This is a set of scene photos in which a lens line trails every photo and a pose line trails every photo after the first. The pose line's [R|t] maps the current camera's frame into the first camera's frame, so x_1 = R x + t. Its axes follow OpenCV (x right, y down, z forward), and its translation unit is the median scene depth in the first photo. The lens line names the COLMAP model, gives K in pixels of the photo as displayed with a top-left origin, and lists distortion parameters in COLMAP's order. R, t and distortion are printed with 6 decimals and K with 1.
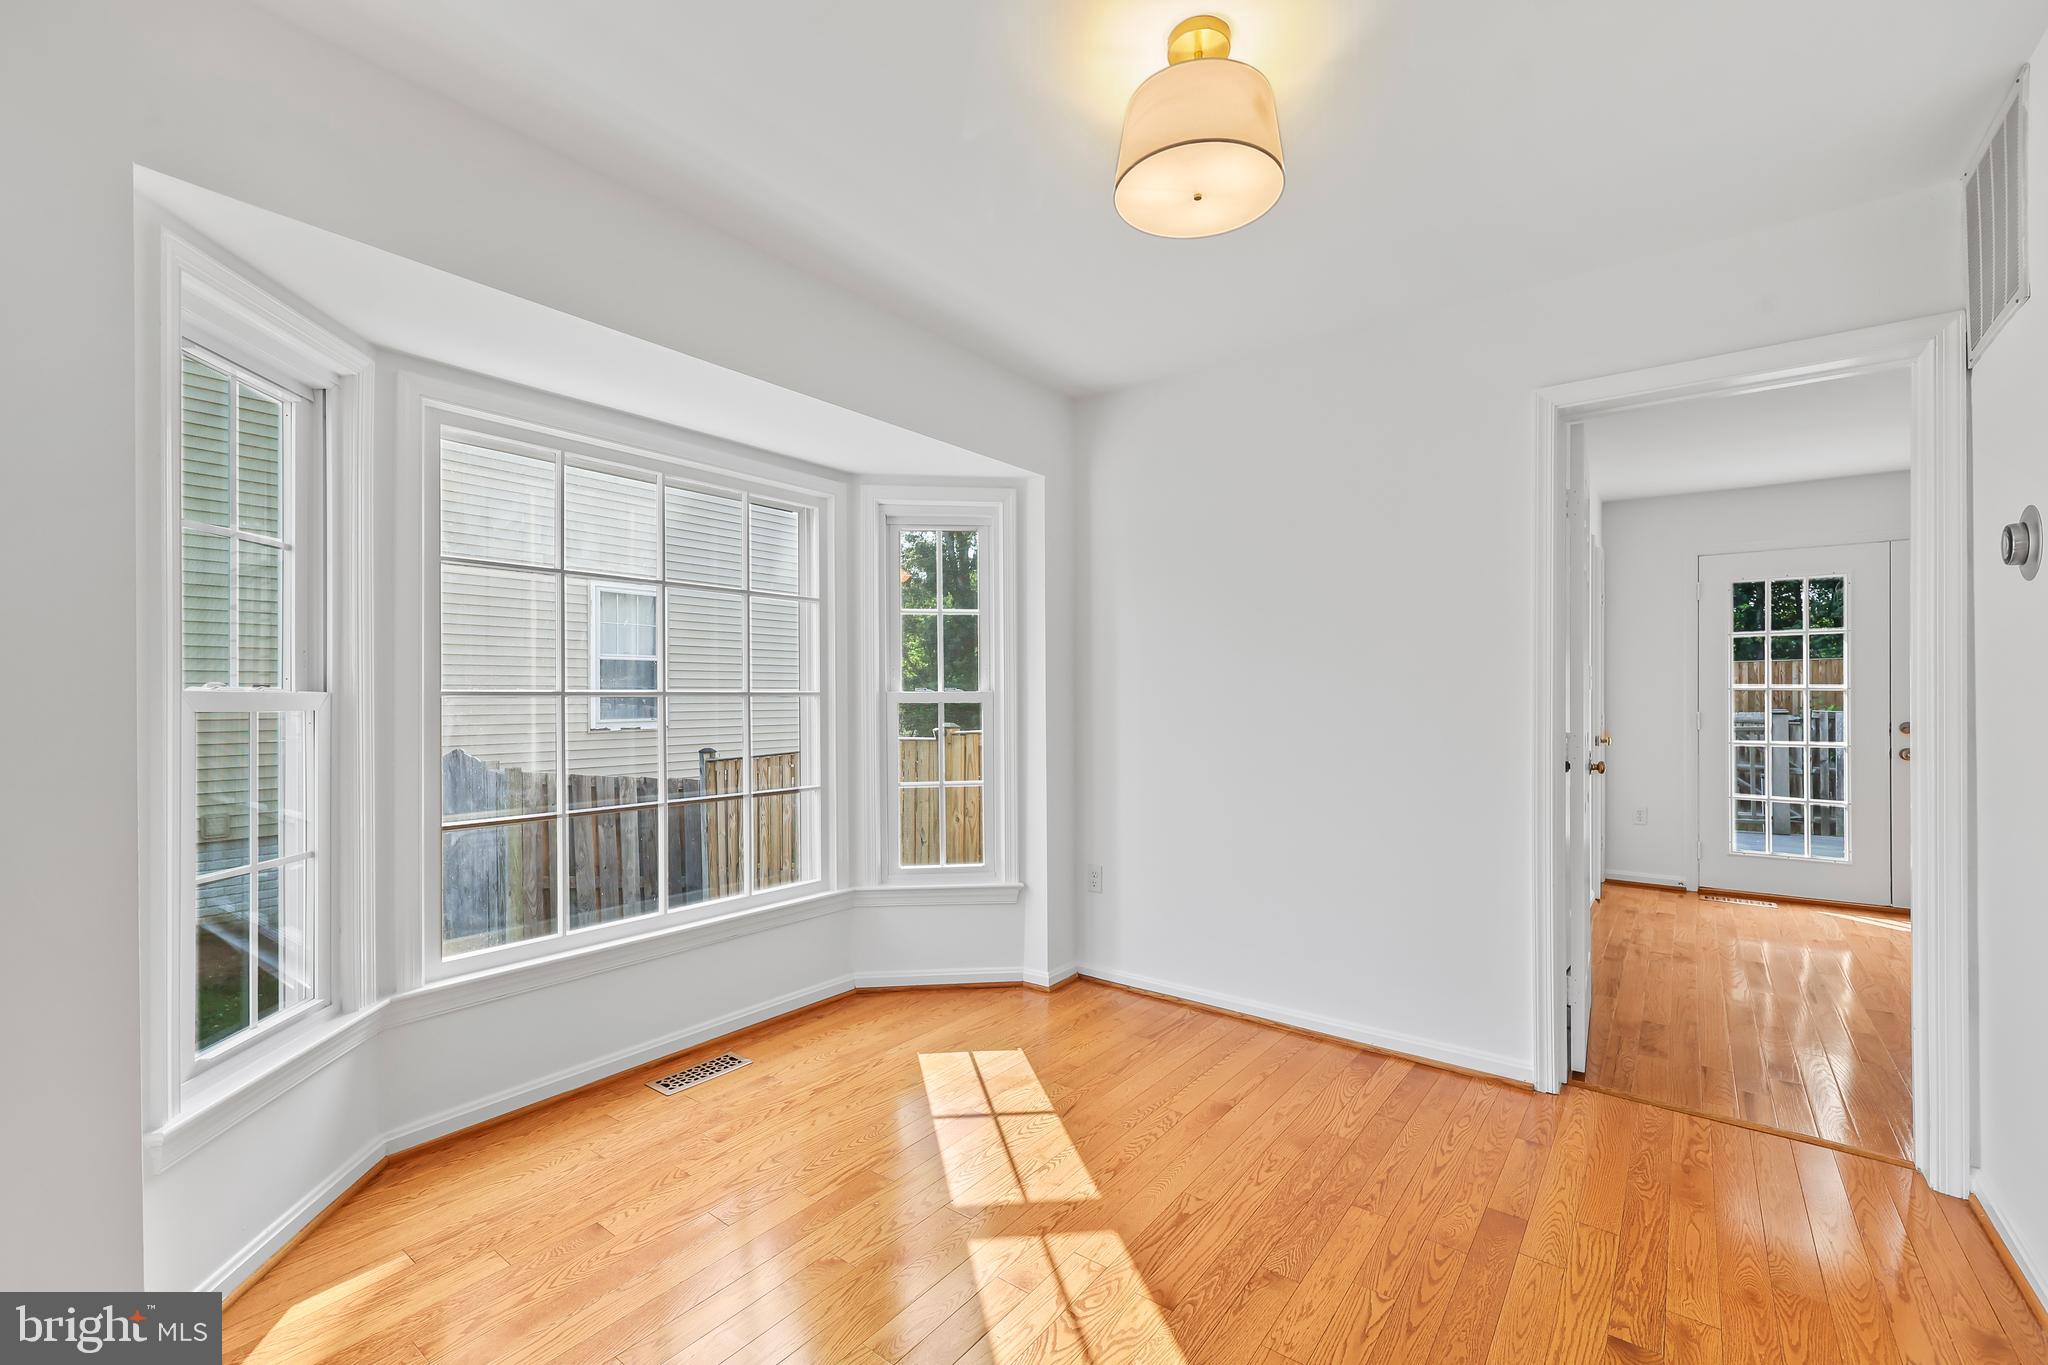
lens RADIAL K [[848.6, 0, 1029.9], [0, 848.6, 689.0], [0, 0, 1]] dist [0.002586, 0.000044]
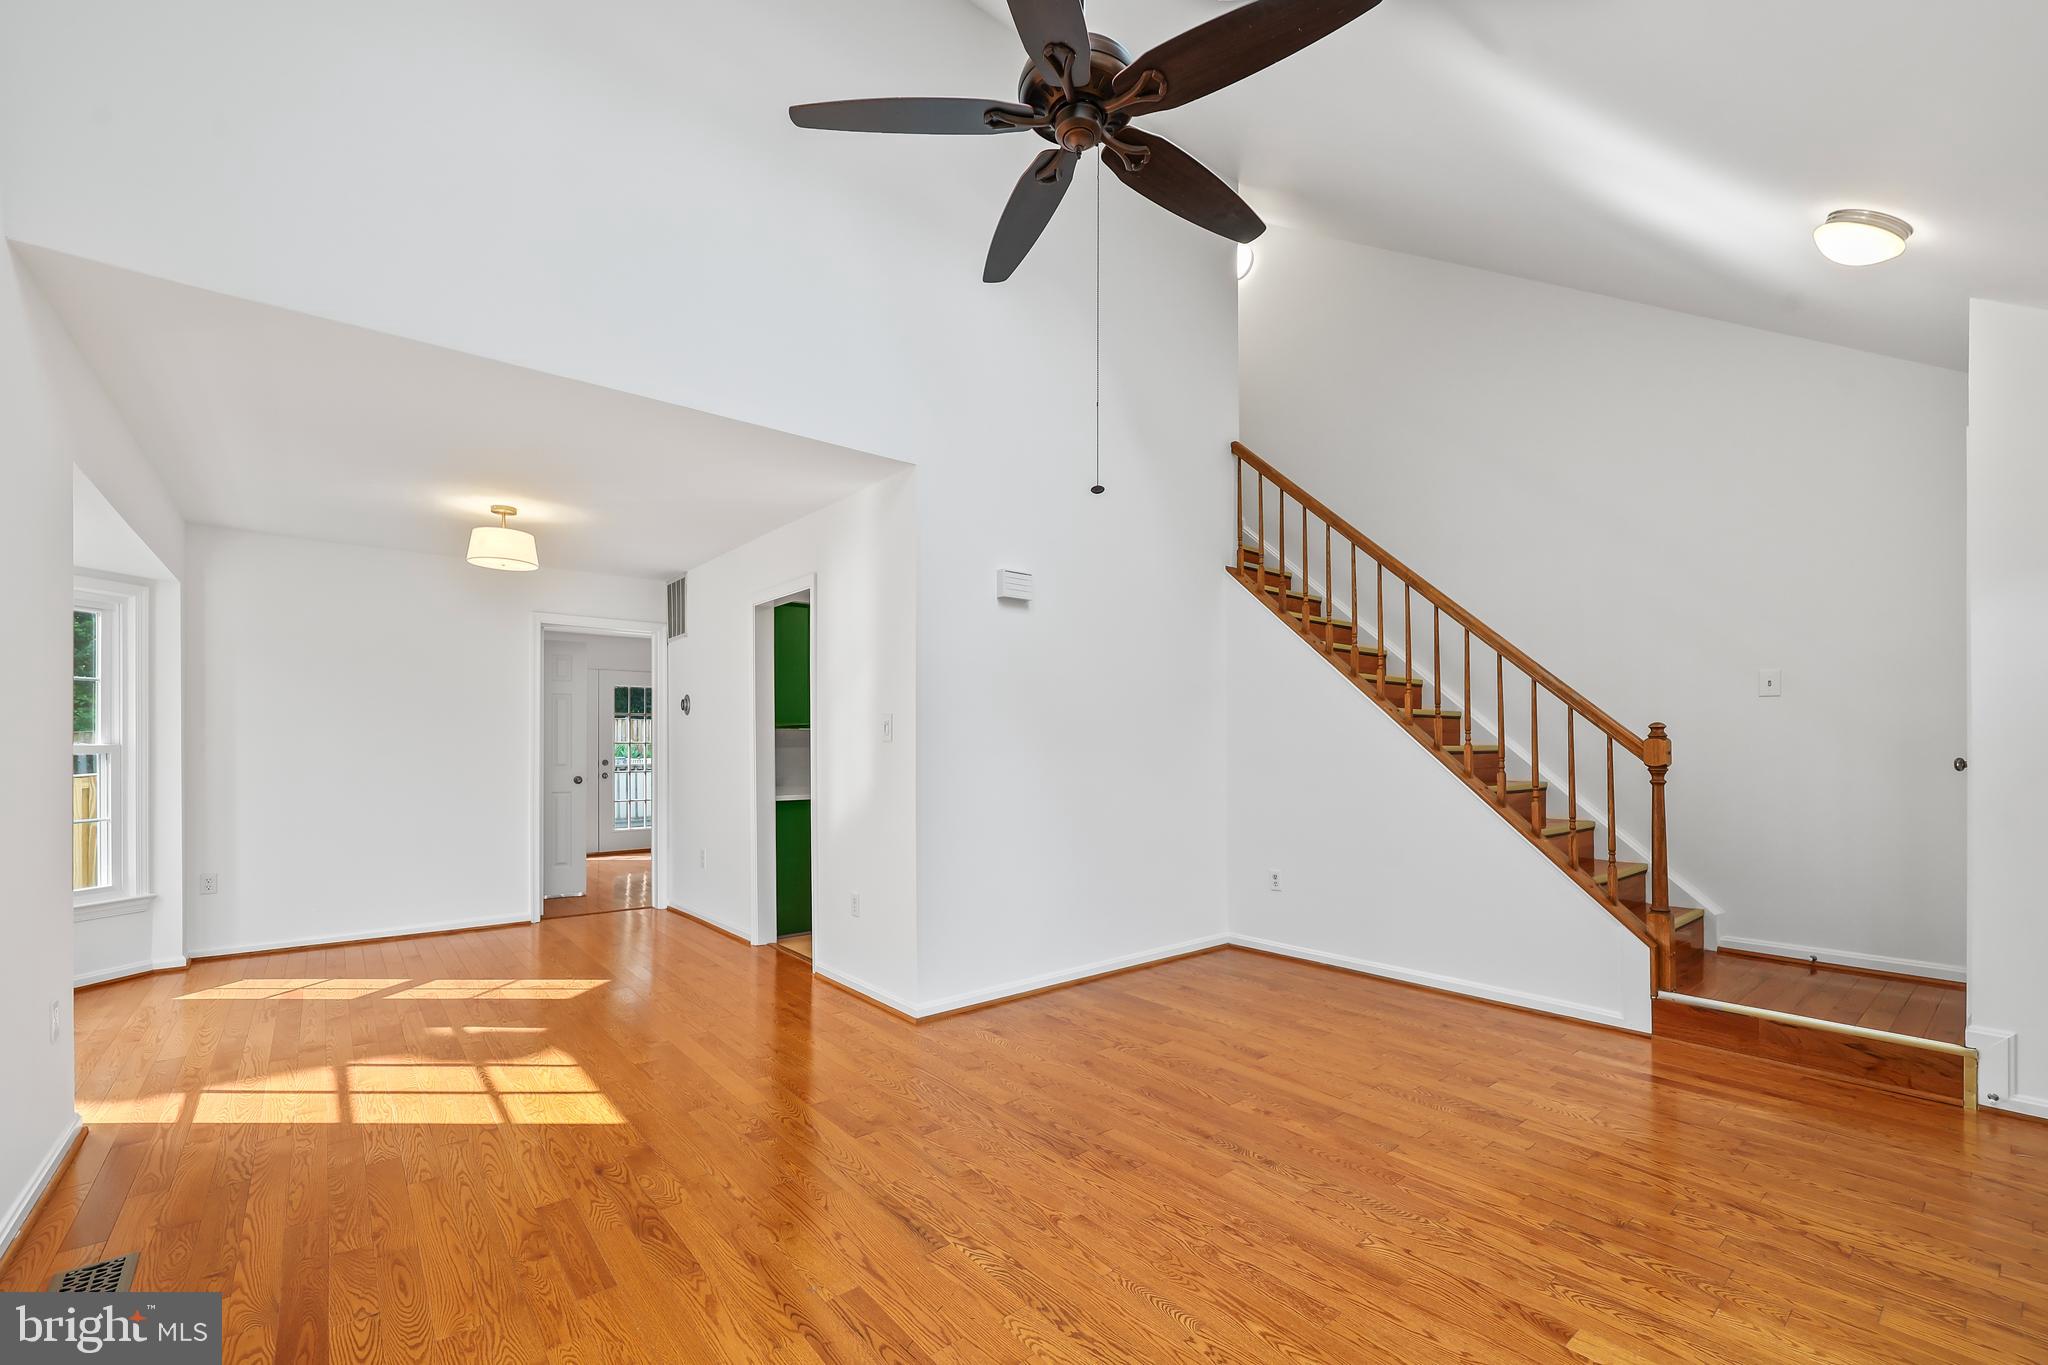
lens RADIAL K [[845.0, 0, 1012.5], [0, 845.0, 747.9], [0, 0, 1]] dist [0.005324, -0.000044]
pose [[0.240988, -0.005021, 0.970515, -1.079487], [-0.003256, 0.999977, 0.005982, -0.006721], [-0.970523, -0.004602, 0.240966, -0.661178]]
